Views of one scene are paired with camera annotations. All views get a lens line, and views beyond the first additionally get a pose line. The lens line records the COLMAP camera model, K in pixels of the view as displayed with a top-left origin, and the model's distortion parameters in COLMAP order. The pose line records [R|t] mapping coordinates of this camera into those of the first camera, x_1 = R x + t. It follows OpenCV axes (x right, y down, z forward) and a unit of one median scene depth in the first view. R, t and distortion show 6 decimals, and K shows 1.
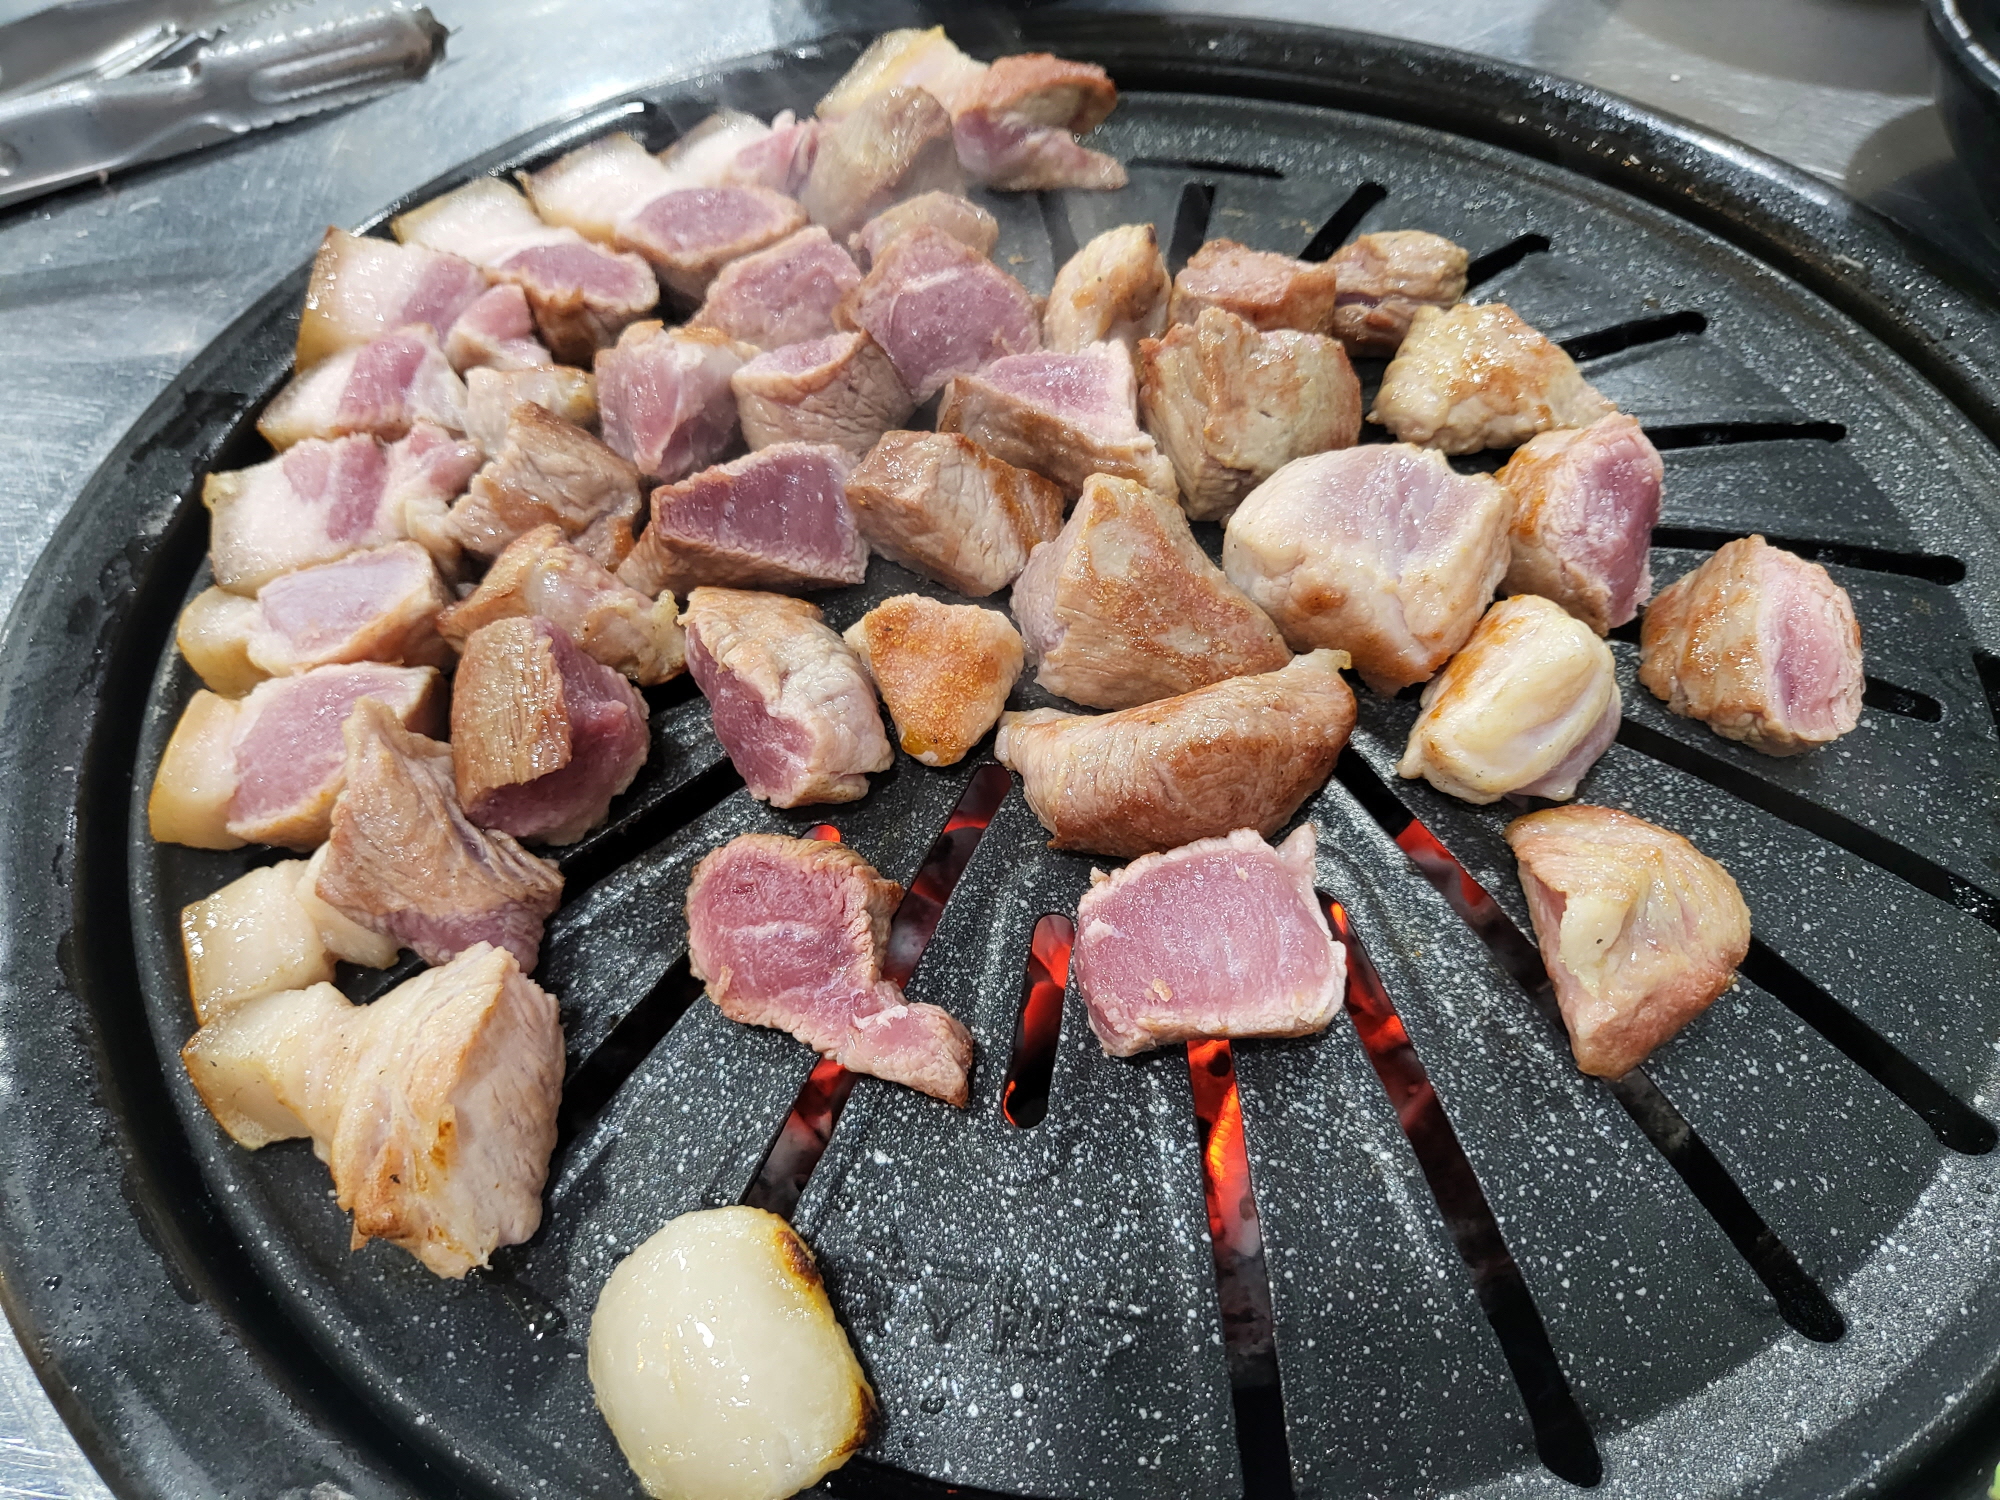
lens RADIAL K [[1500.1, 0, 999.9], [0, 1500.1, 751.7], [0, 0, 1]] dist [-0.026669, -0.000032]
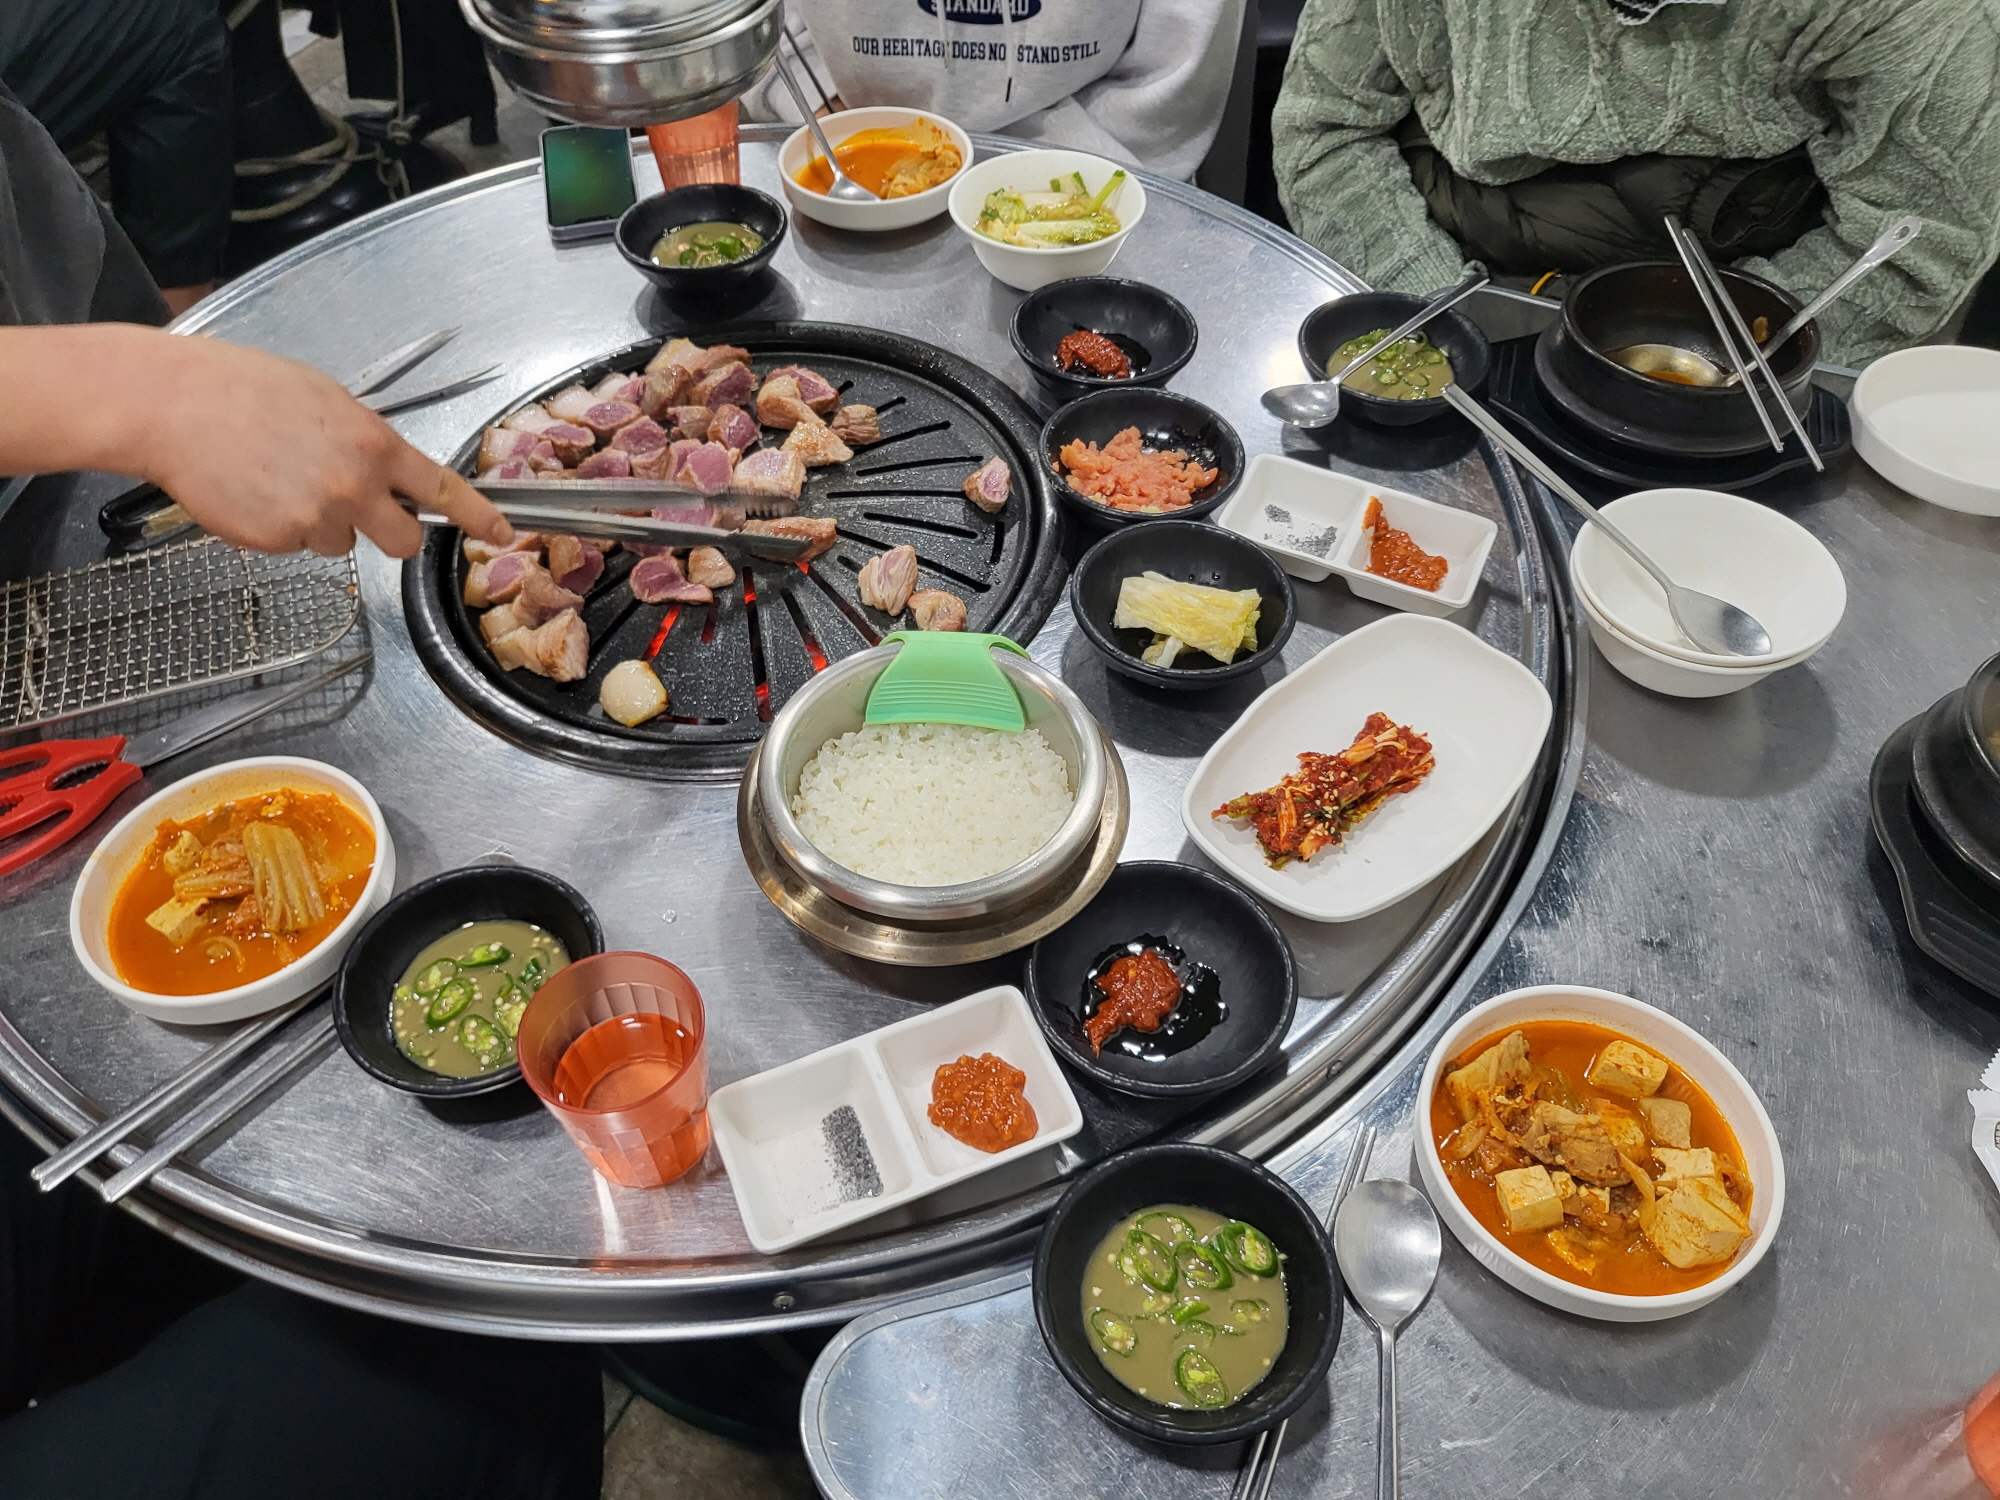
lens RADIAL K [[1500.1, 0, 997.0], [0, 1500.1, 744.8], [0, 0, 1]] dist [-0.026669, -0.000032]
pose [[0.995471, -0.075902, 0.057234, 0.373199], [0.078947, 0.995471, -0.052958, 0.550407], [-0.052955, 0.057236, 0.996955, -2.090782]]
